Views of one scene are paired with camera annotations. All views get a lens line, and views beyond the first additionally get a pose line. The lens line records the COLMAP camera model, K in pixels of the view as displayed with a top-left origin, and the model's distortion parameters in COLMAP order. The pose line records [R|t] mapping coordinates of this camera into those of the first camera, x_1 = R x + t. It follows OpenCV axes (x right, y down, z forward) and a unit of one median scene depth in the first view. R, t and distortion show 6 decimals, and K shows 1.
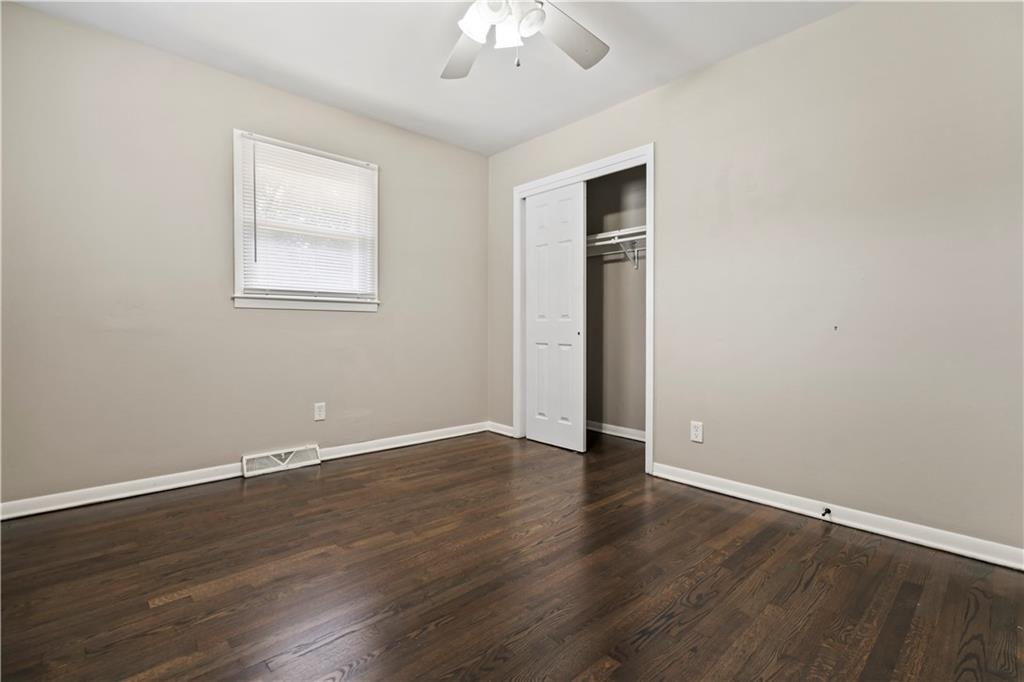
lens RADIAL K [[472.0, 0, 516.3], [0, 472.0, 325.8], [0, 0, 1]] dist [-0.003738, 0.000423]
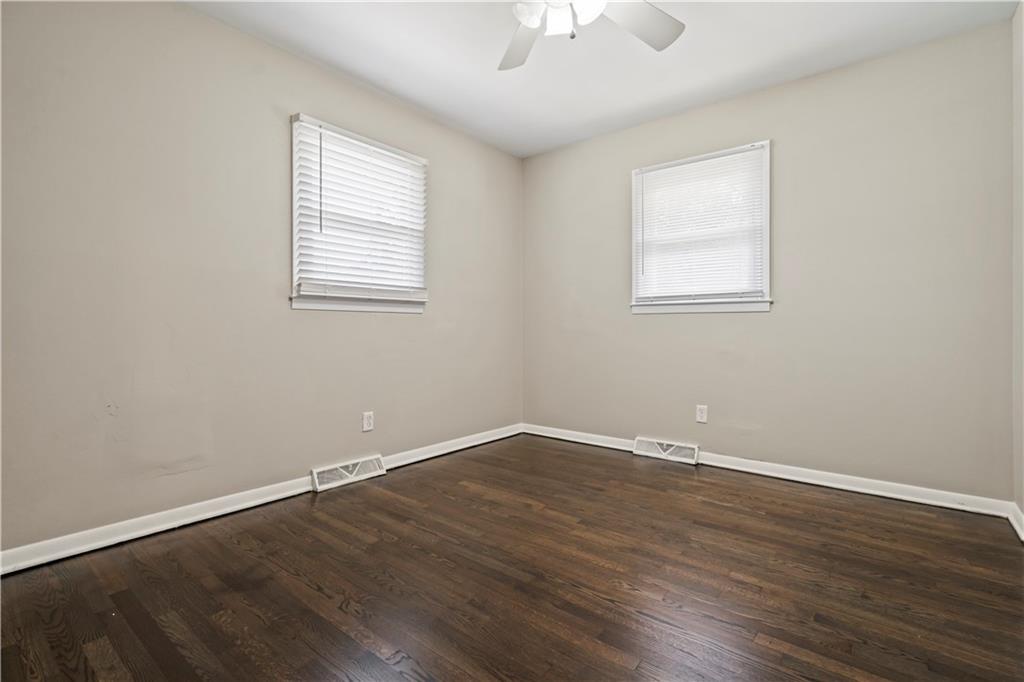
lens RADIAL K [[472.0, 0, 516.3], [0, 472.0, 325.8], [0, 0, 1]] dist [-0.003738, 0.000423]
pose [[0.144206, -0.011304, -0.989483, 0.691138], [0.002437, 0.999936, -0.011069, 0.005876], [0.989545, -0.000815, 0.144225, 0.617167]]
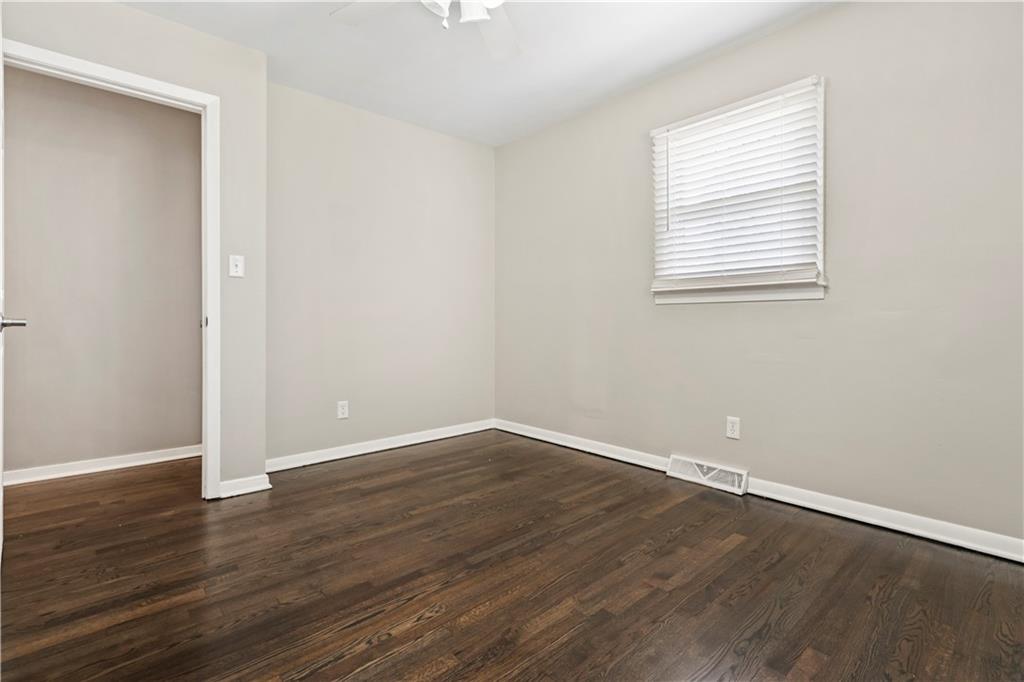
lens RADIAL K [[472.0, 0, 516.3], [0, 472.0, 325.8], [0, 0, 1]] dist [-0.003738, 0.000423]
pose [[-0.999944, -0.002644, 0.010287, -0.109661], [-0.002625, 0.999995, 0.001859, 0.006863], [-0.010292, 0.001832, -0.999945, 1.501424]]
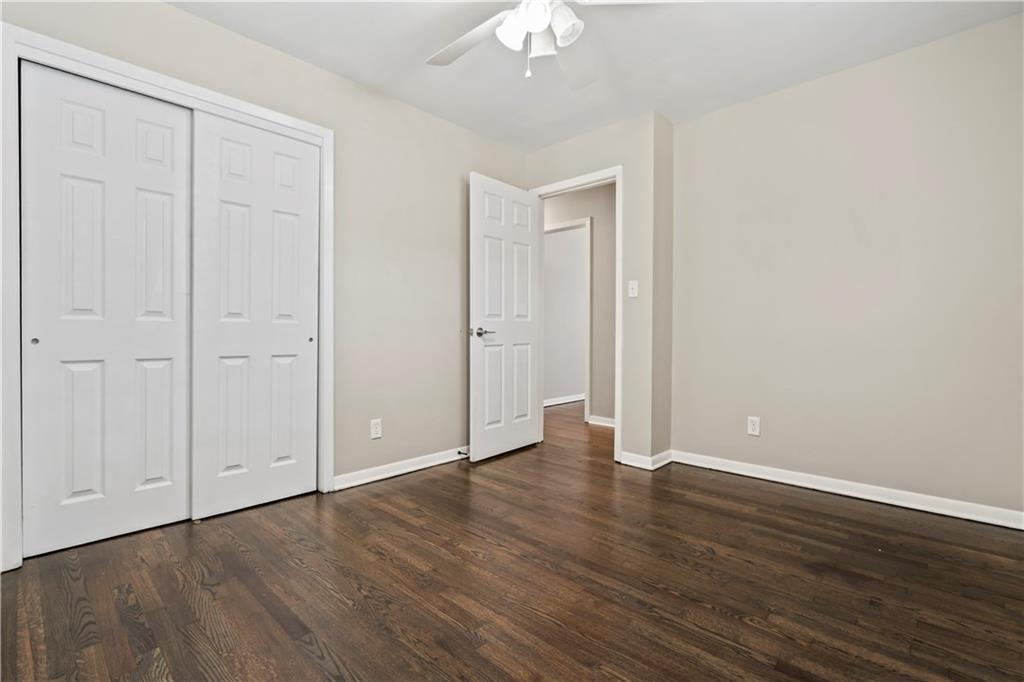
lens RADIAL K [[464.5, 0, 523.4], [0, 464.5, 338.8], [0, 0, 1]] dist [-0.001531, 0.000246]
pose [[-0.083315, -0.017632, 0.996367, -0.790402], [-0.008387, 0.999820, 0.016992, 0.000989], [-0.996488, -0.006941, -0.083448, 0.877152]]
